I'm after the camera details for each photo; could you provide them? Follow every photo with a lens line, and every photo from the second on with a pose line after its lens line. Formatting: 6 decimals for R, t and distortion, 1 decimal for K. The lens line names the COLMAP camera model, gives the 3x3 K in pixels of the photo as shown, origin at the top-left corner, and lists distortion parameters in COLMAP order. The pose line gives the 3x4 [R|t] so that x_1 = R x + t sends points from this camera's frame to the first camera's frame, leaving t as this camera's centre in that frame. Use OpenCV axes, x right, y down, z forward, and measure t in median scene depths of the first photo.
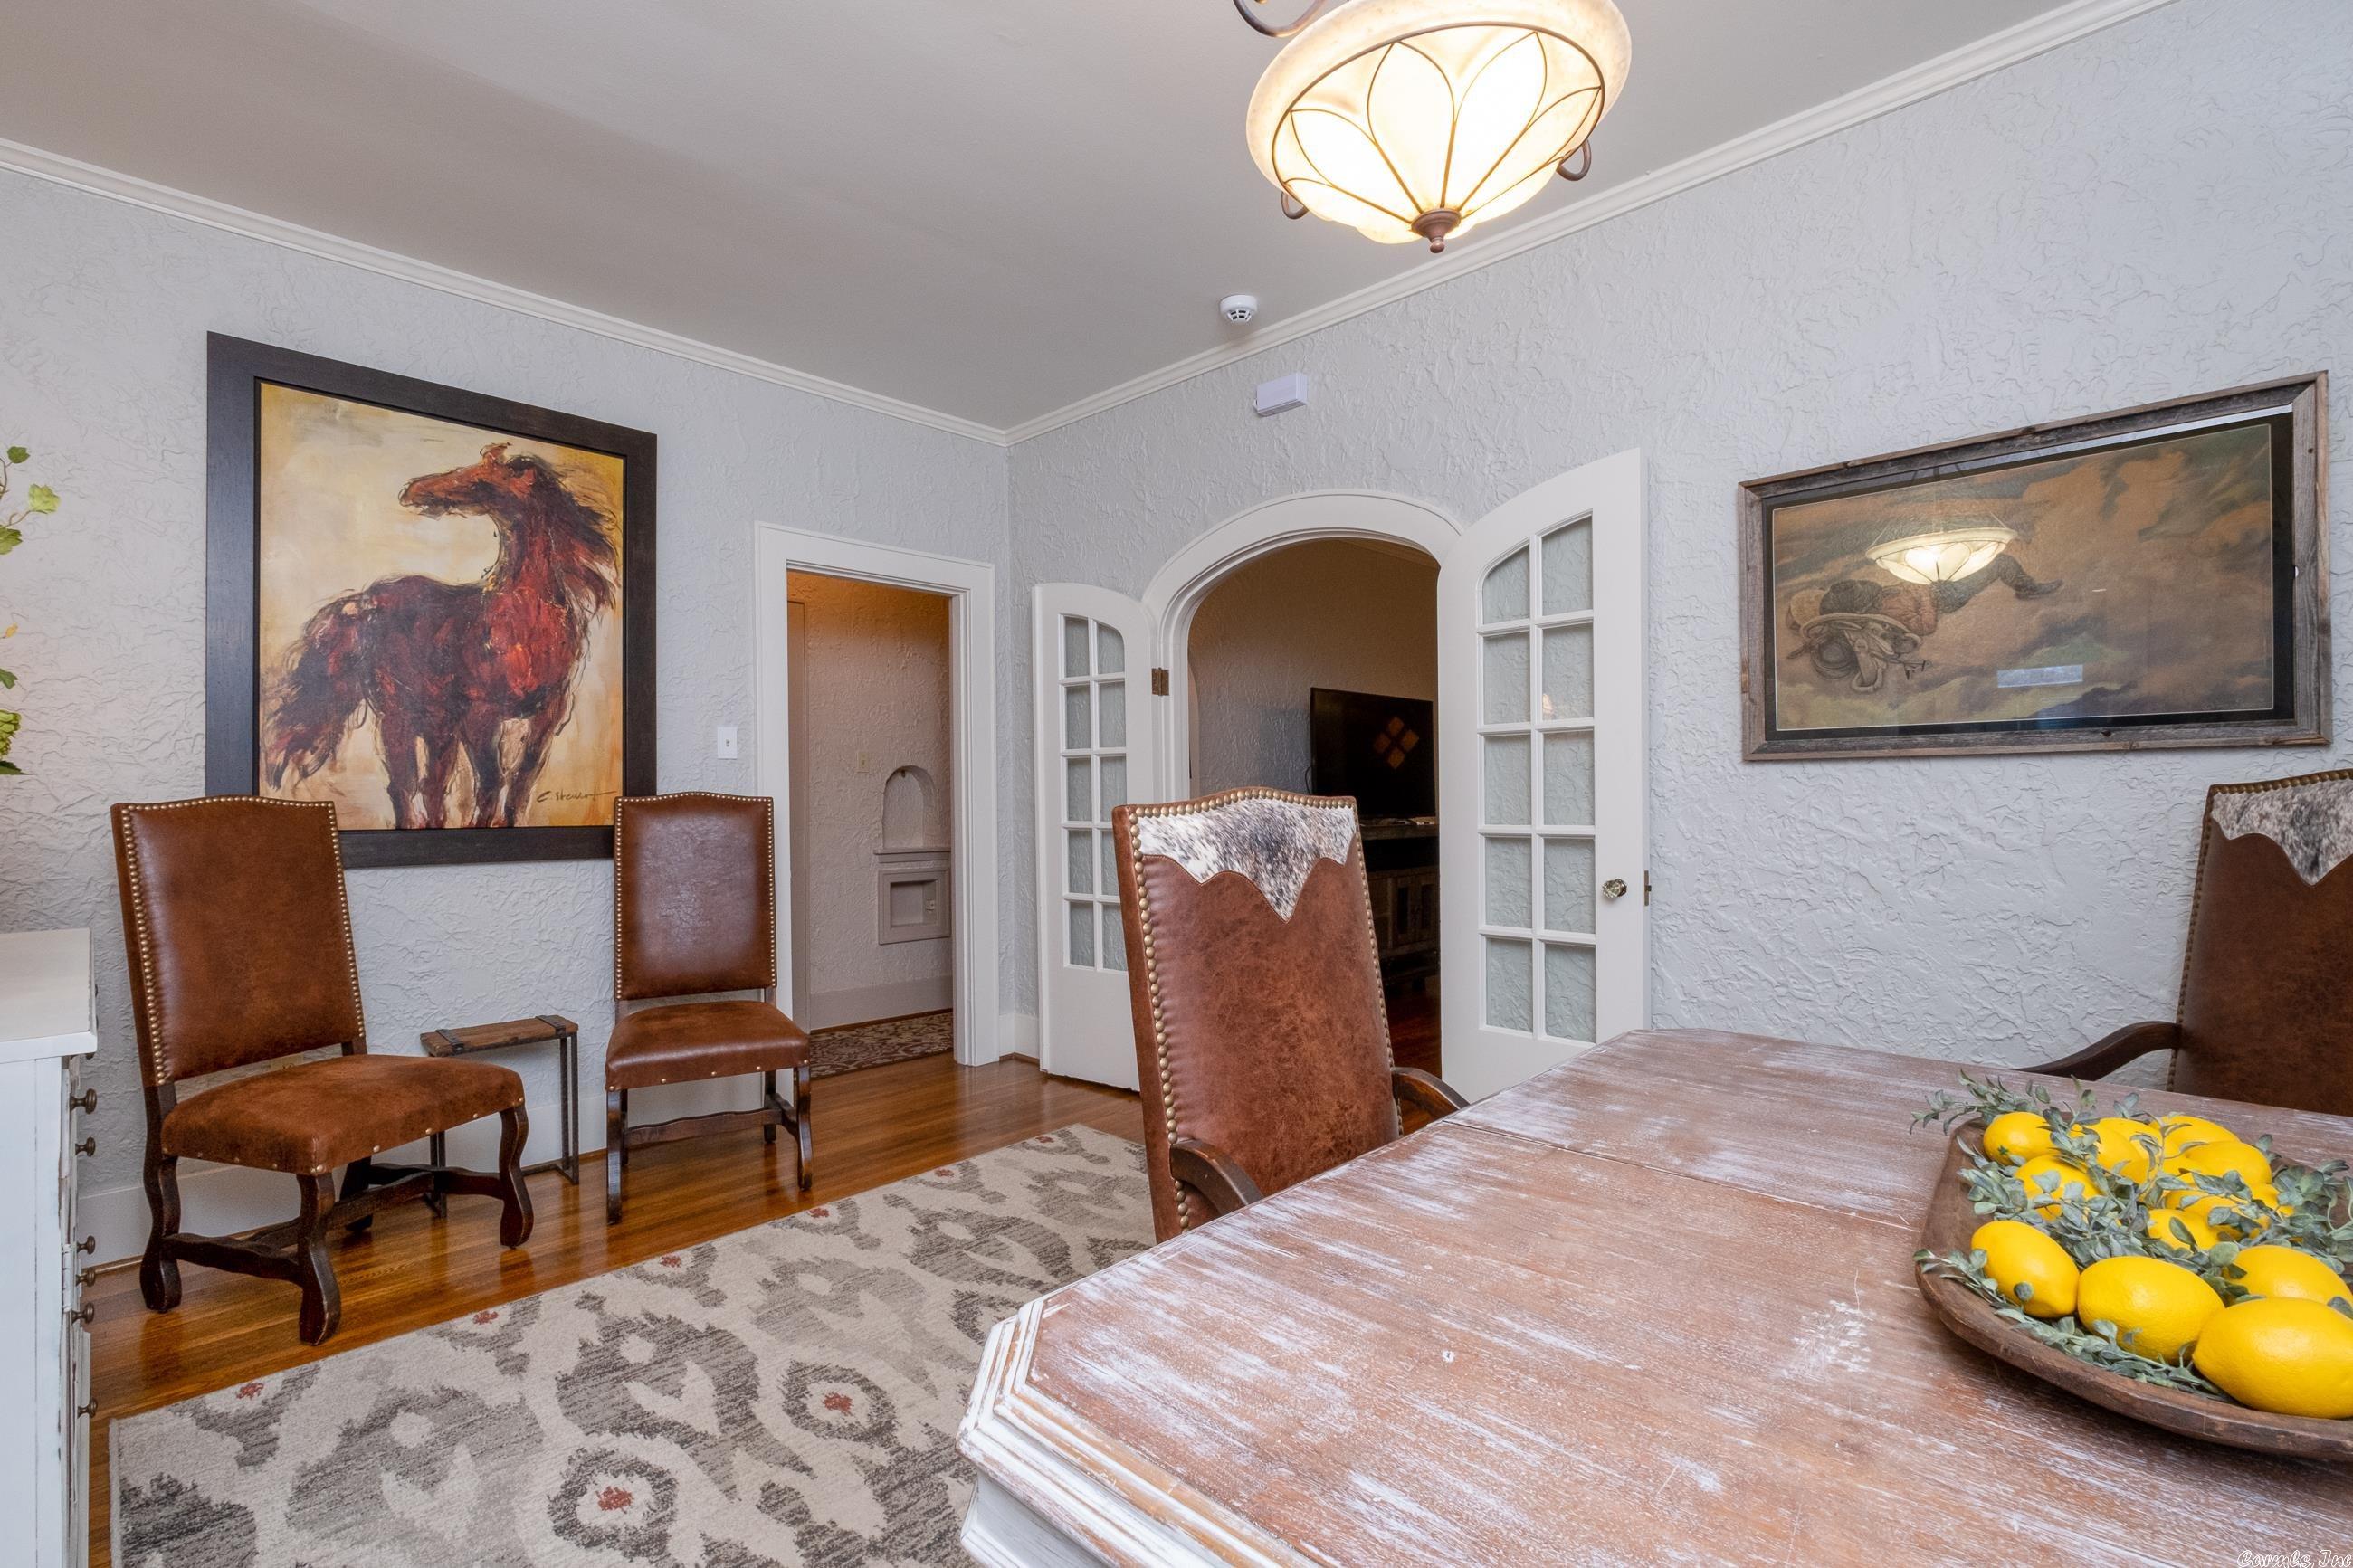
lens RADIAL K [[1049.2, 0, 1175.2], [0, 1049.2, 802.6], [0, 0, 1]] dist [-0.000850, -0.000084]
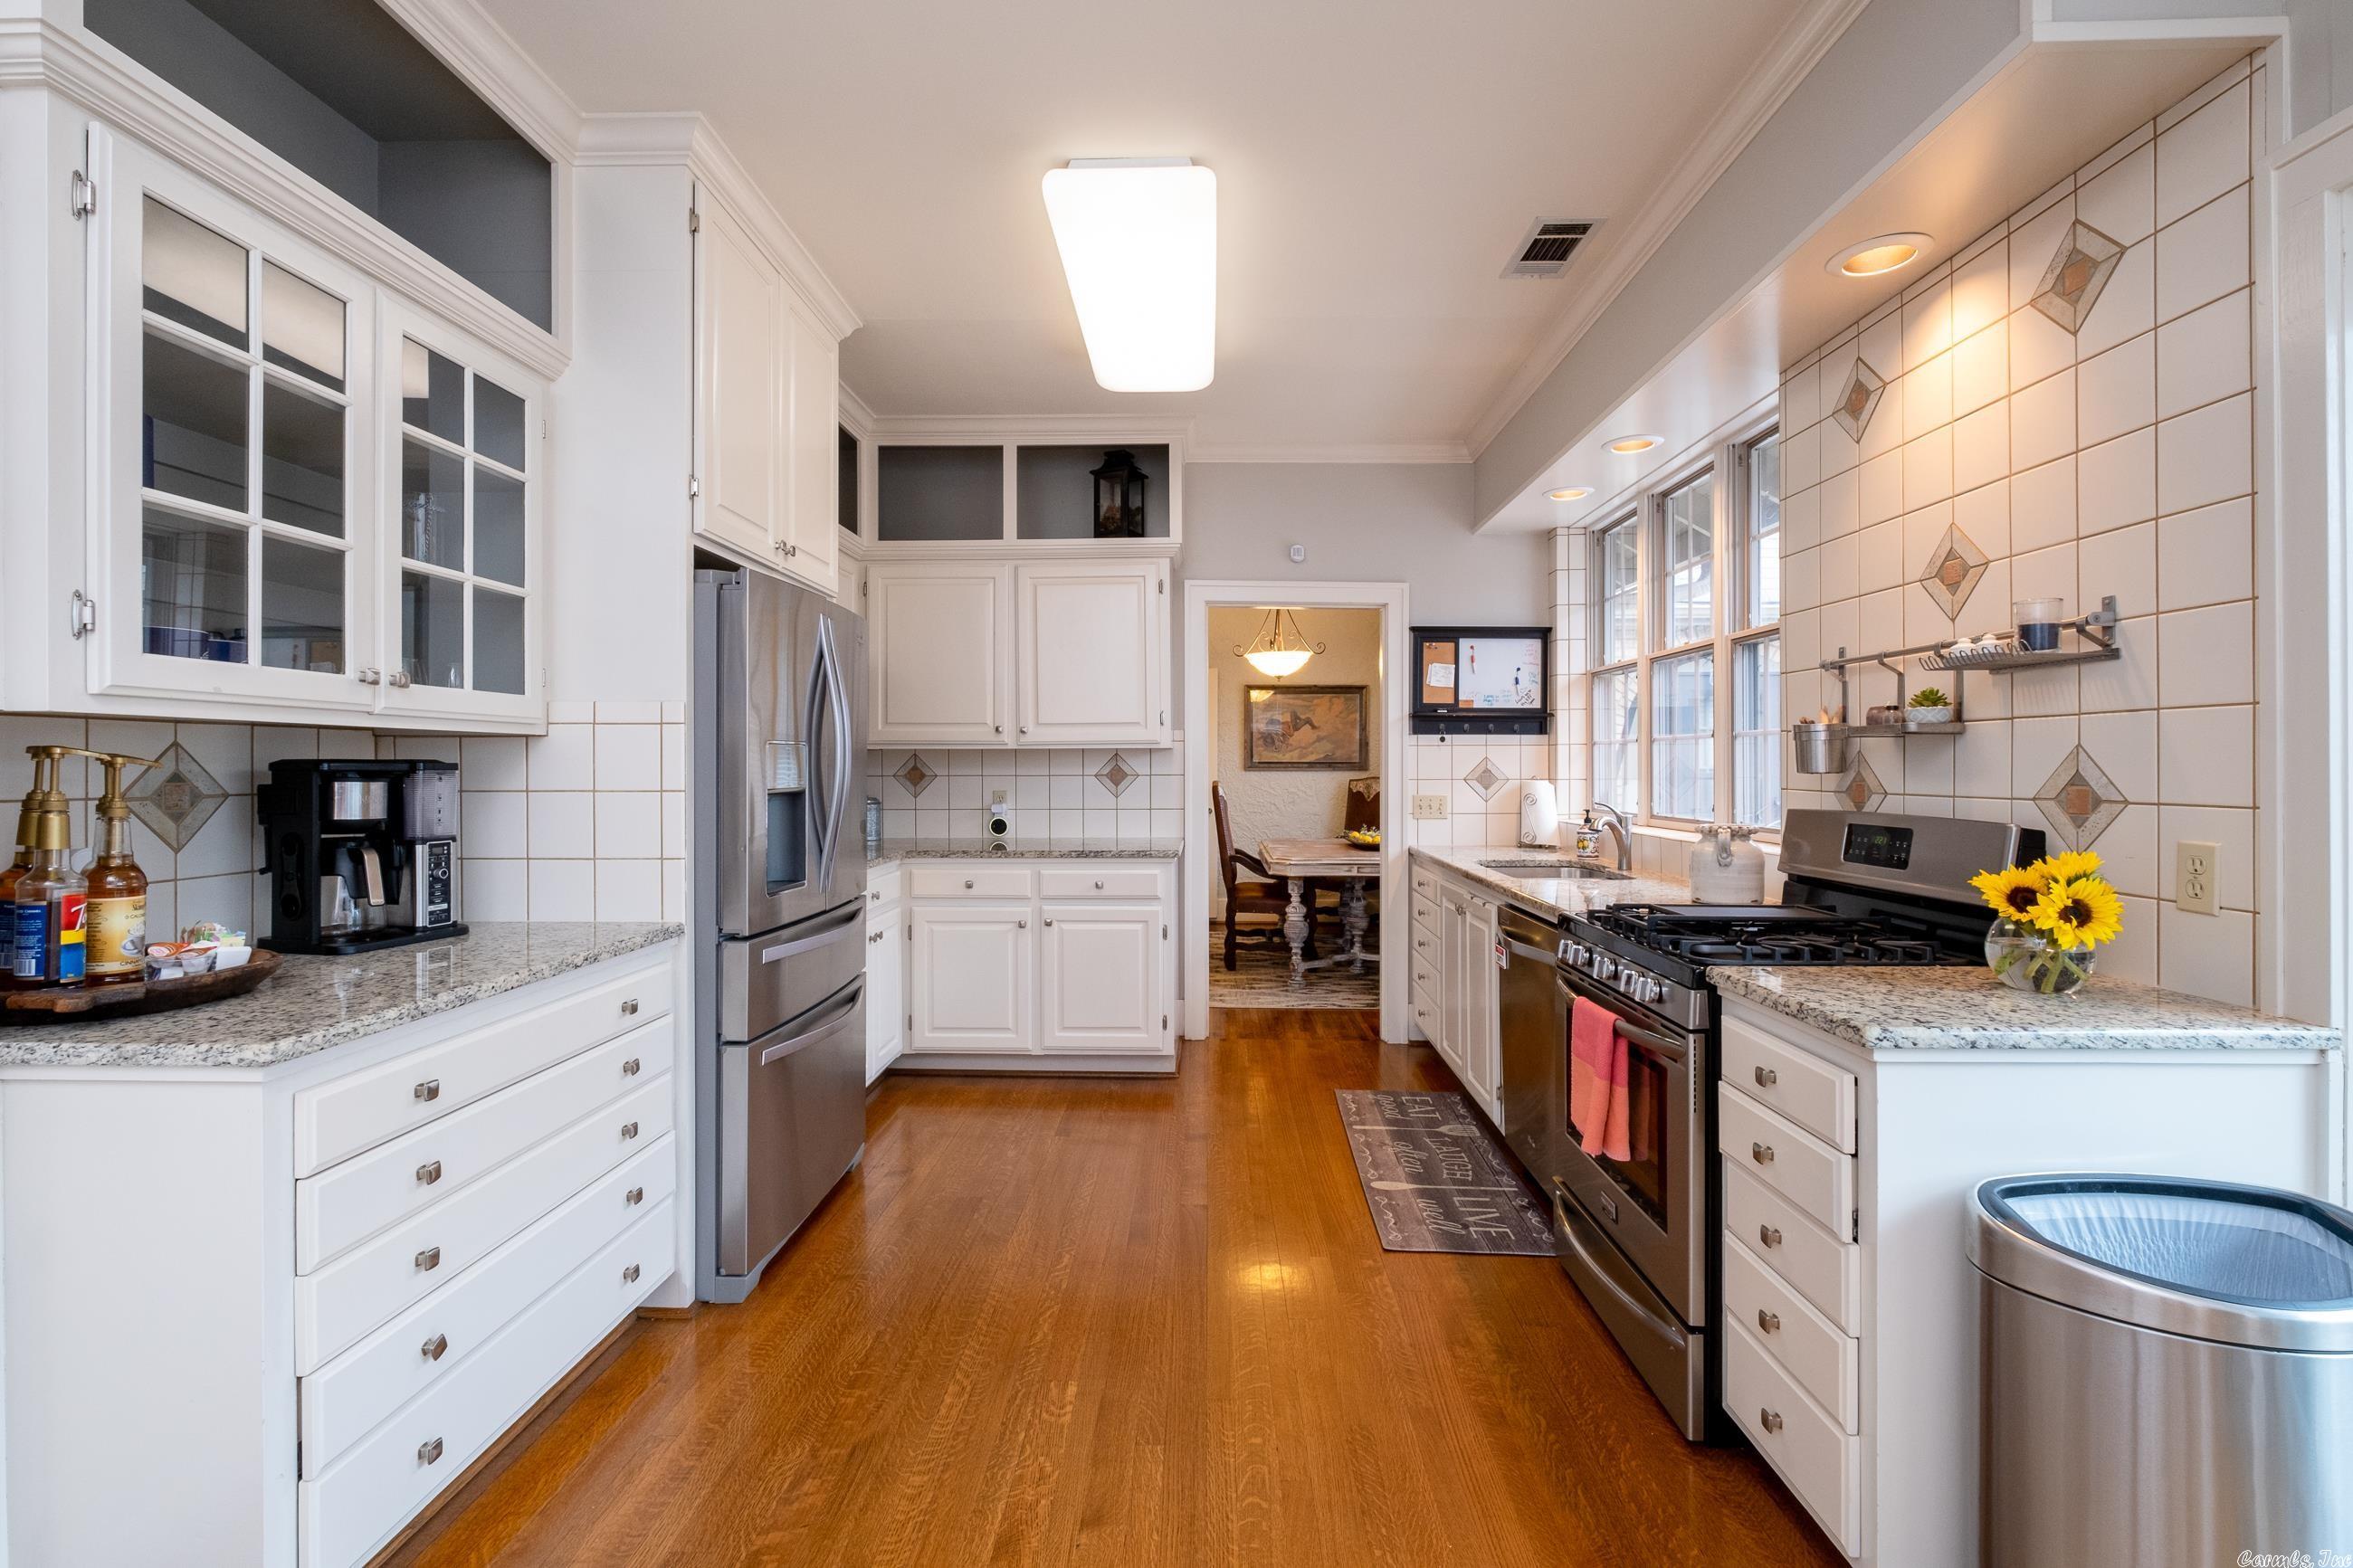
lens RADIAL K [[1047.3, 0, 1181.7], [0, 1047.3, 767.3], [0, 0, 1]] dist [0.000159, 0.000108]
pose [[0.735537, 0.006632, 0.677453, -2.338381], [-0.001646, 0.999967, -0.008002, -0.030226], [-0.677483, 0.004770, 0.735523, -1.624613]]
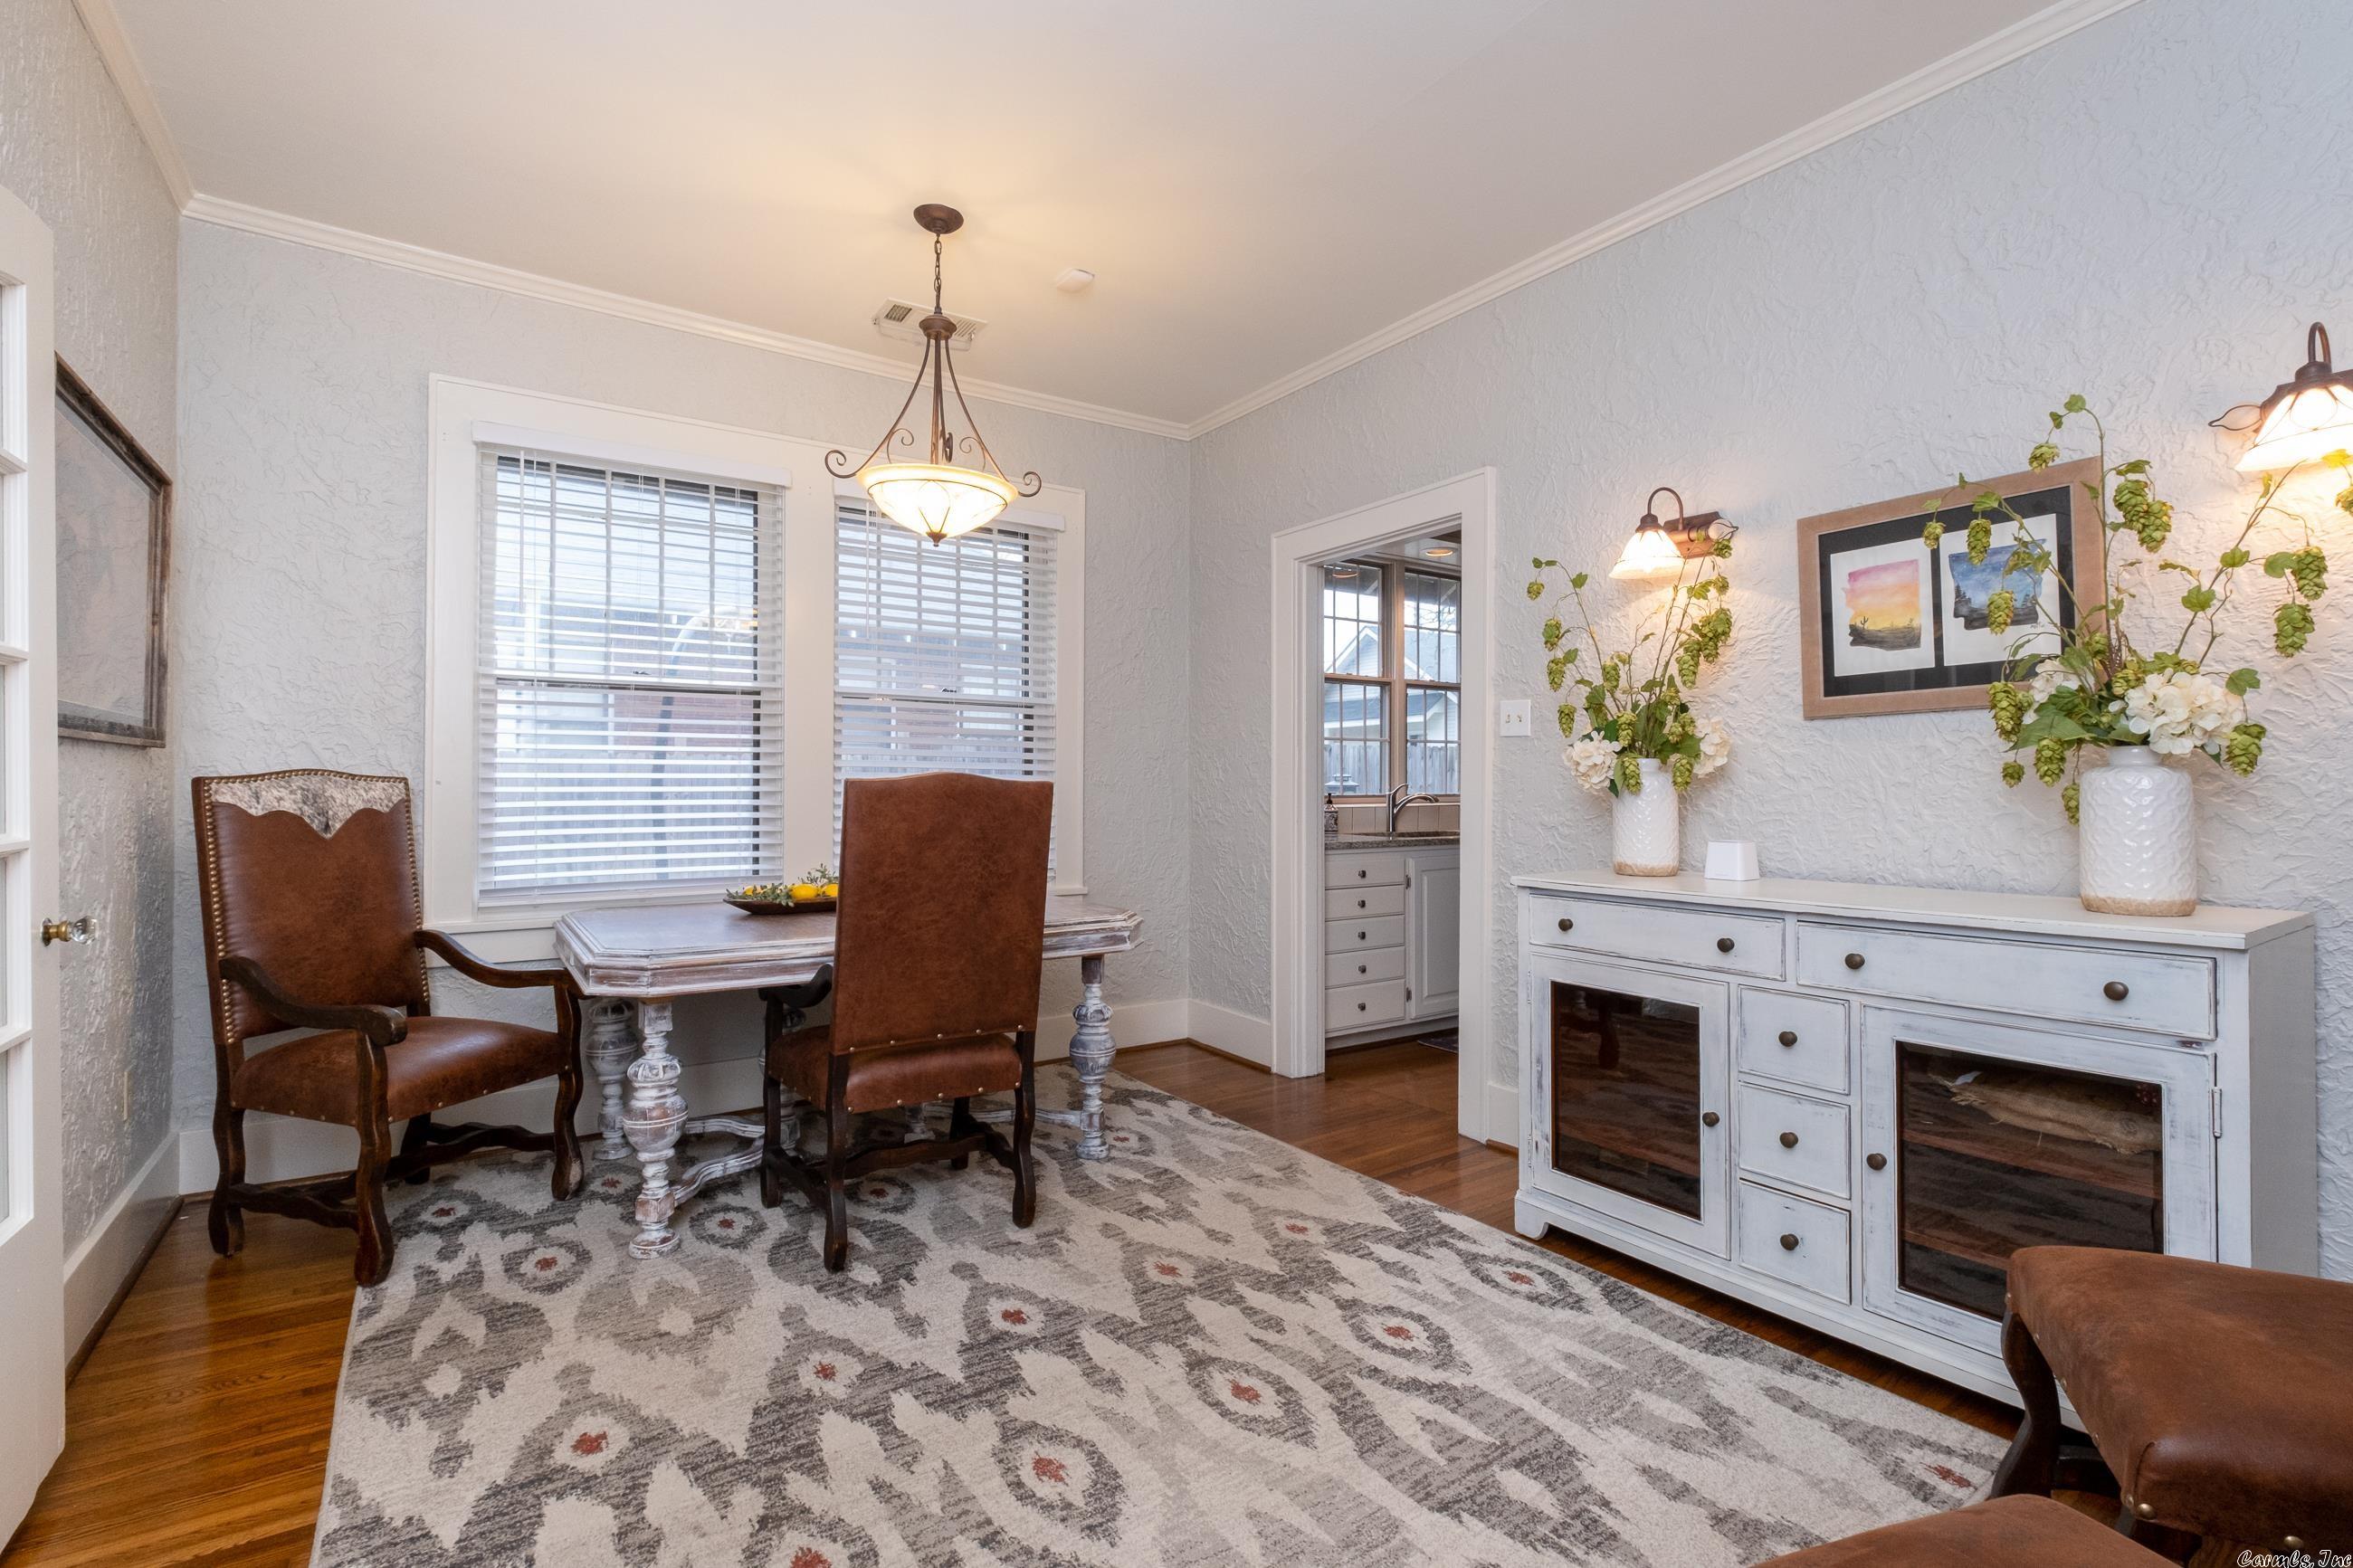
lens RADIAL K [[1093.8, 0, 1153.2], [0, 1093.8, 755.5], [0, 0, 1]] dist [-0.001306, -0.000062]
pose [[-0.973753, 0.016991, 0.226970, -0.488823], [0.013034, 0.999736, -0.018921, -0.002411], [-0.227232, -0.015466, -0.973718, 2.059501]]
